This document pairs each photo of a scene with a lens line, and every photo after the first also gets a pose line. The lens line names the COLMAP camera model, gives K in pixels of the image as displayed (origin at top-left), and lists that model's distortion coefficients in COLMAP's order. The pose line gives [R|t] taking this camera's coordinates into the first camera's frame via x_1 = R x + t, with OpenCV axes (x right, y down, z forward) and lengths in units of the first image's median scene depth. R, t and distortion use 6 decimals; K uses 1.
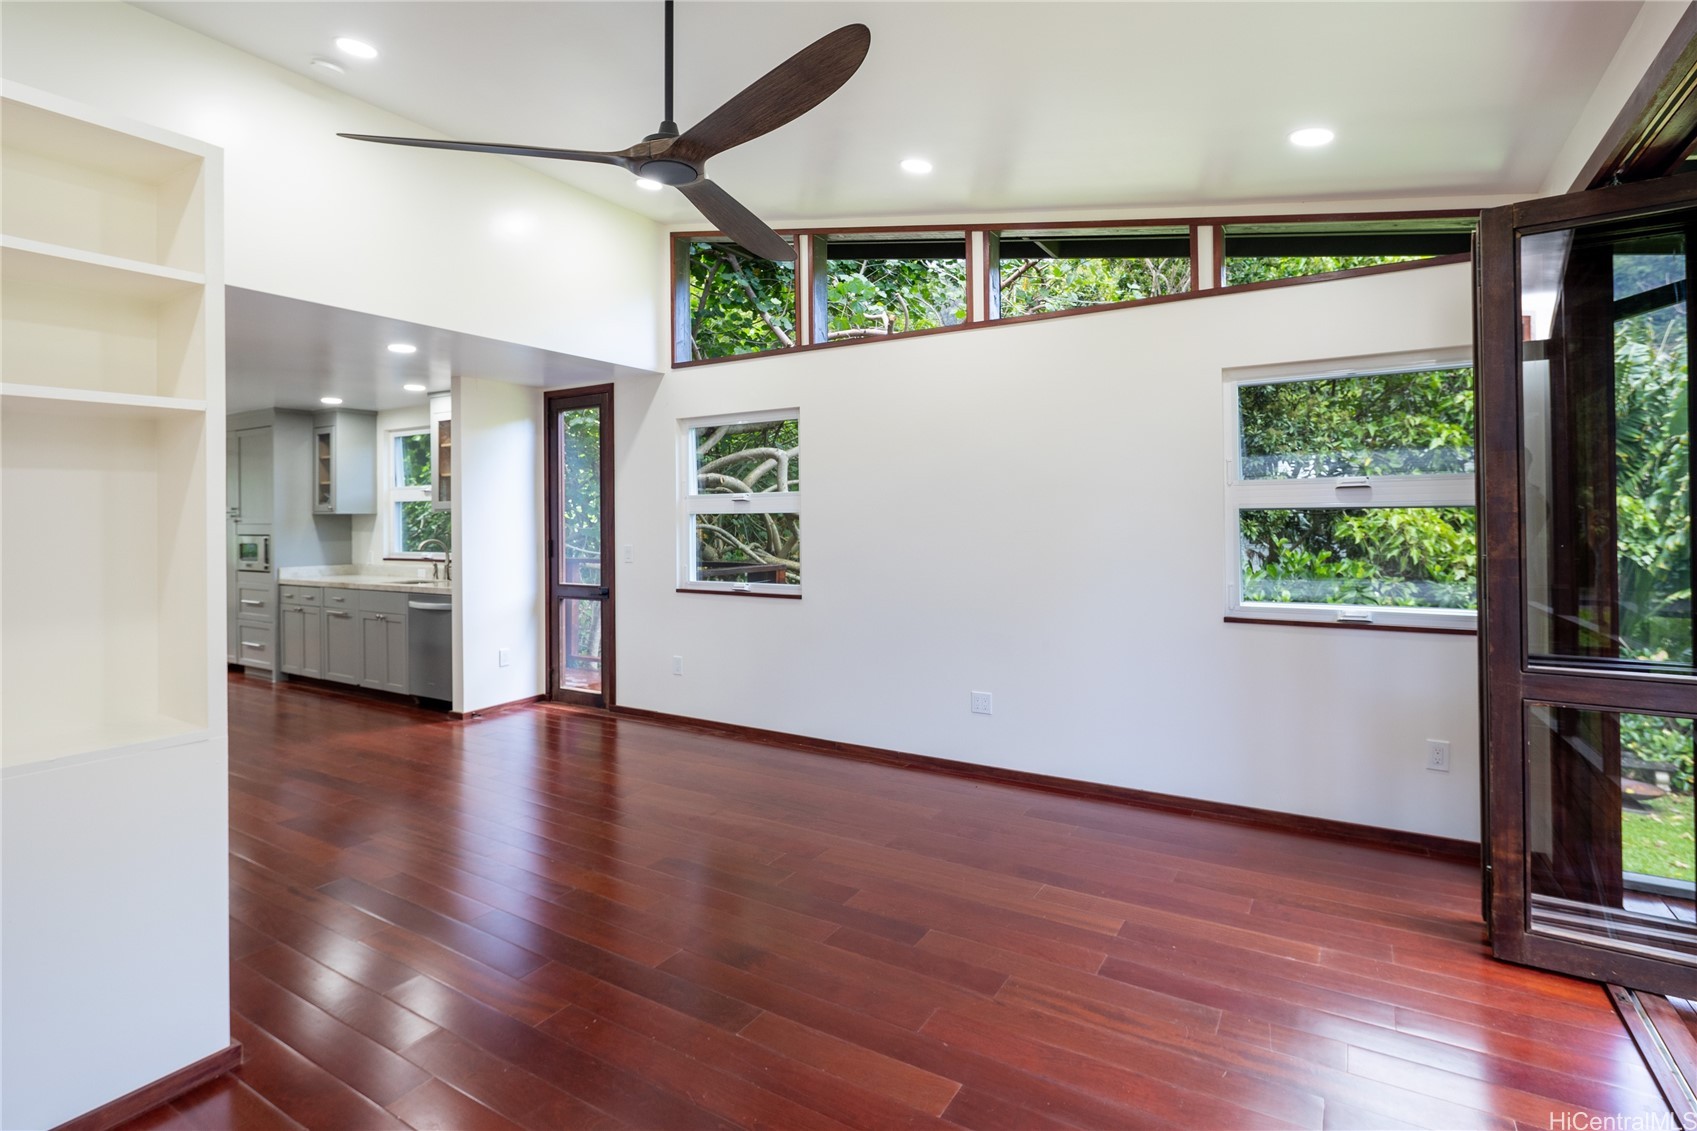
lens RADIAL K [[830.4, 0, 853.3], [0, 830.4, 521.0], [0, 0, 1]] dist [-0.002233, -0.001733]
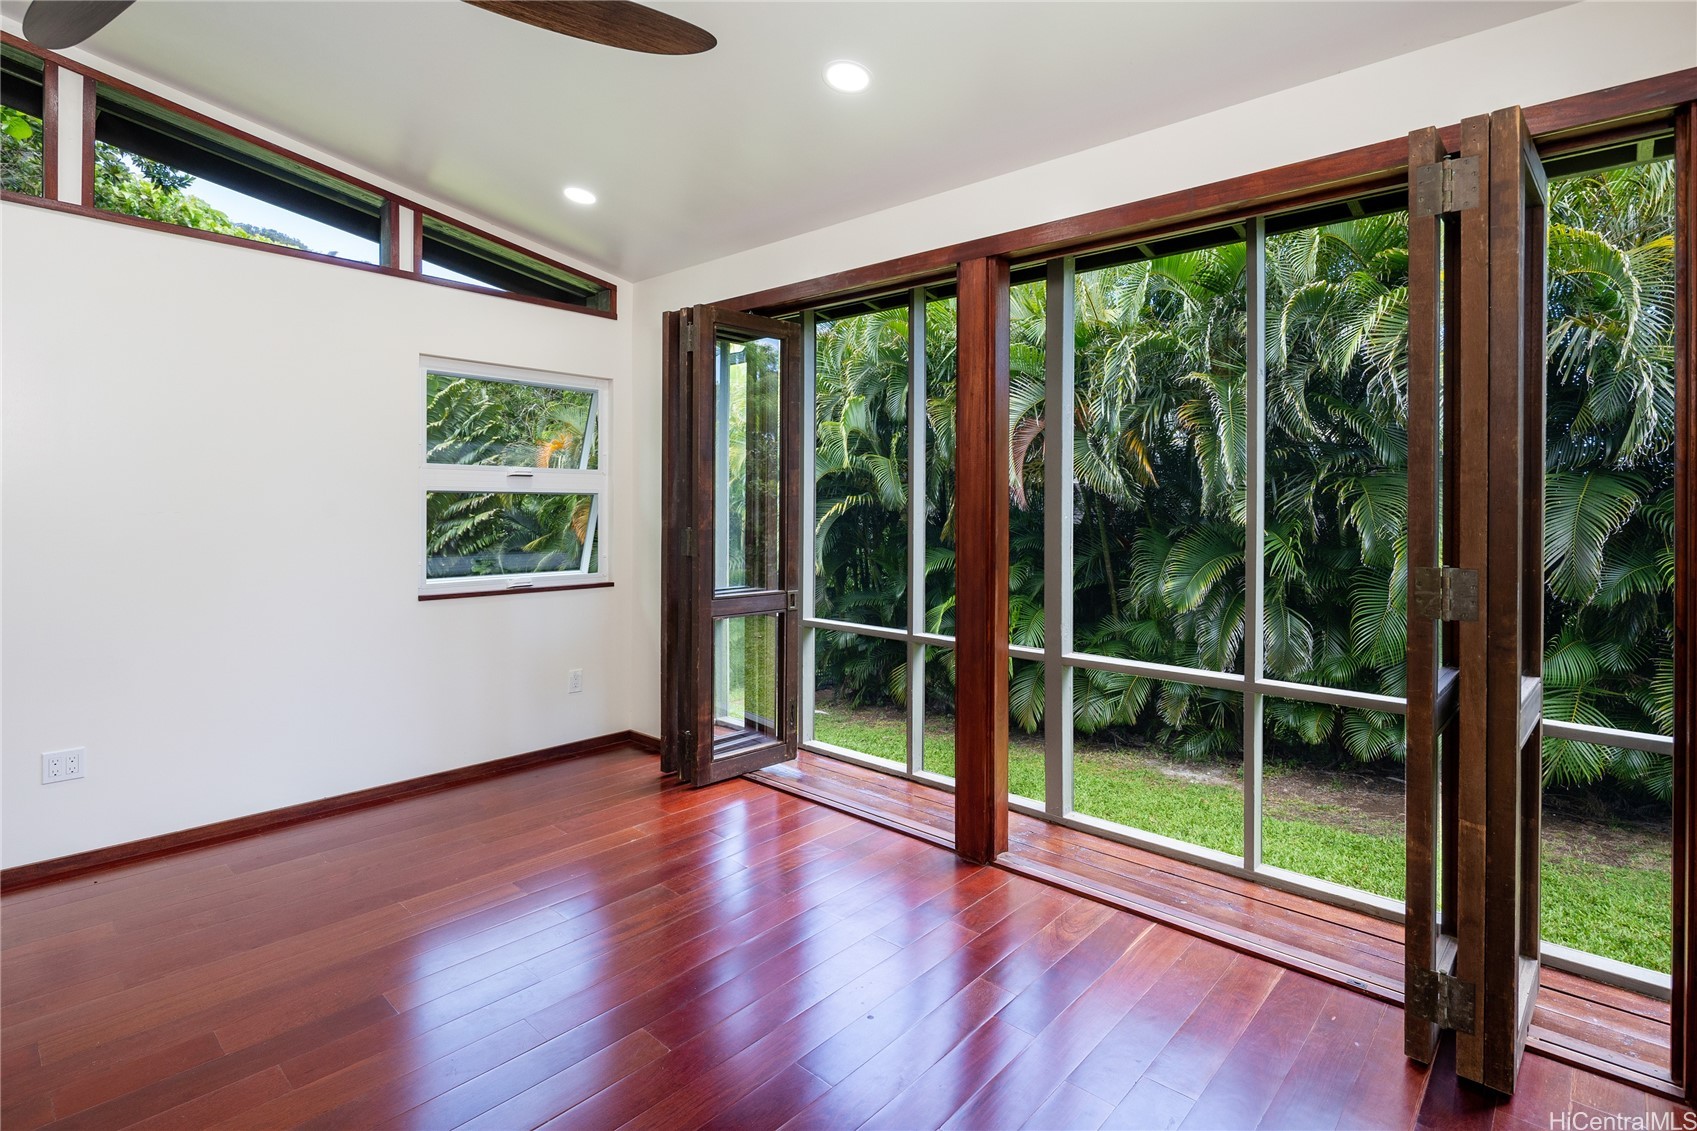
lens RADIAL K [[830.4, 0, 851.8], [0, 830.4, 503.6], [0, 0, 1]] dist [-0.002233, -0.001733]
pose [[0.181695, 0.009565, 0.983308, -0.487412], [-0.010532, 0.999914, -0.007781, 0.004053], [-0.983298, -0.008942, 0.181781, 0.302268]]
